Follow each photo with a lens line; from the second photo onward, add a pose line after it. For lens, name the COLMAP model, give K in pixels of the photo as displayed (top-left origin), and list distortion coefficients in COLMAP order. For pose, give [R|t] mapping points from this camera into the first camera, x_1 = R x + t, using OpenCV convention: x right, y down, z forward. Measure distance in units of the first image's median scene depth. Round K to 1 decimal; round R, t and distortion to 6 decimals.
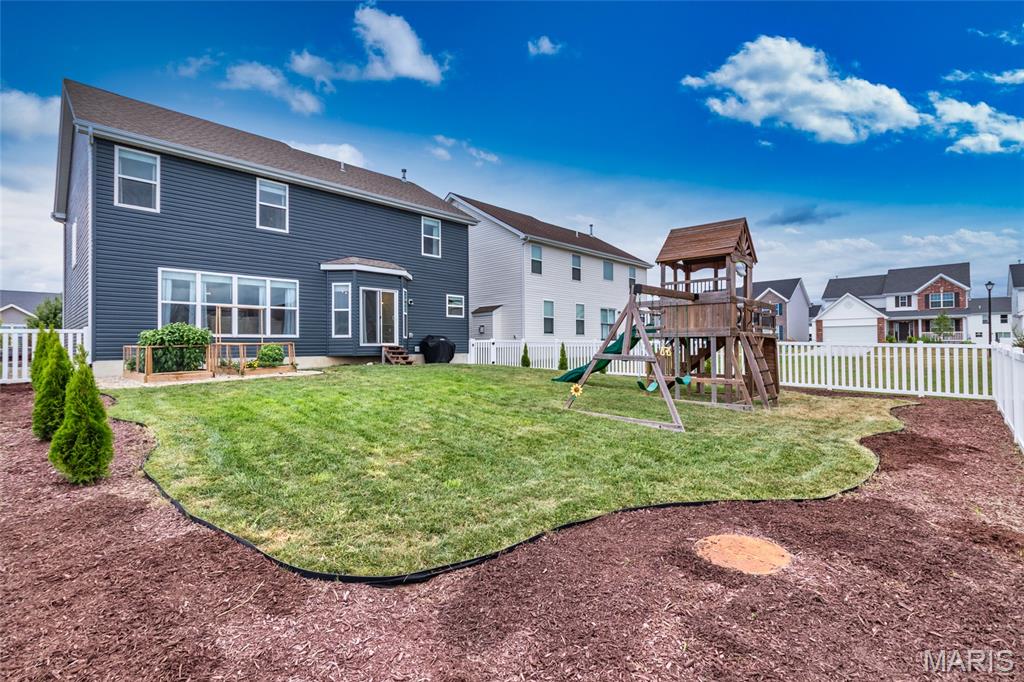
lens RADIAL K [[467.7, 0, 508.7], [0, 467.7, 344.4], [0, 0, 1]] dist [-0.001385, -0.000327]
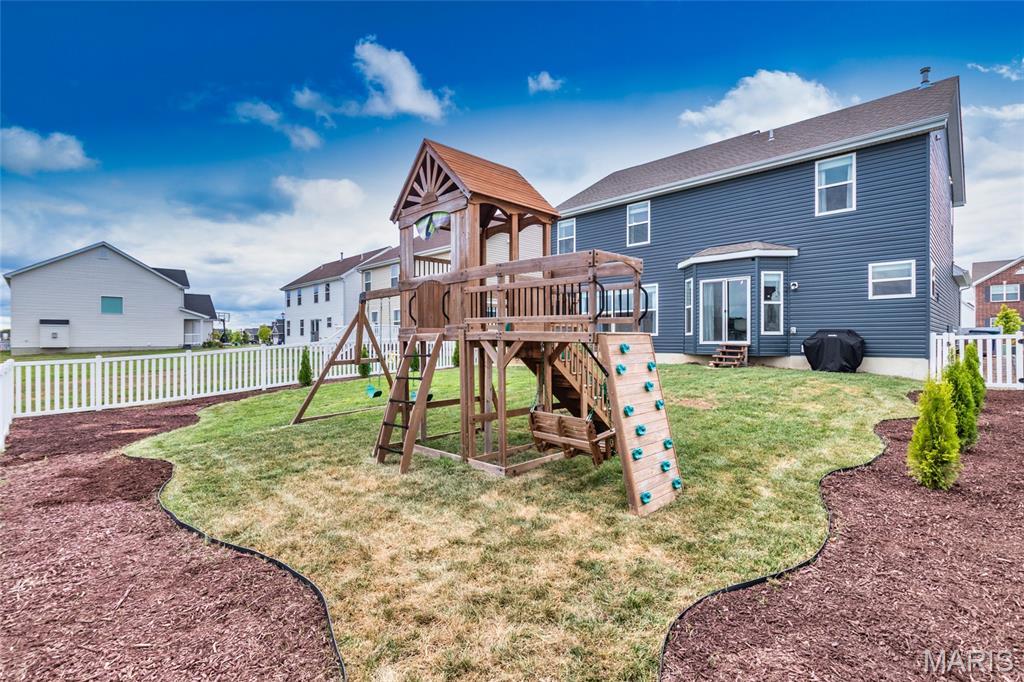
lens RADIAL K [[467.7, 0, 508.7], [0, 467.7, 344.4], [0, 0, 1]] dist [-0.001385, -0.000327]
pose [[-0.015751, 0.007852, -0.999845, 0.528944], [-0.001680, 0.999968, 0.007879, -0.002150], [0.999875, 0.001804, -0.015738, 0.544316]]
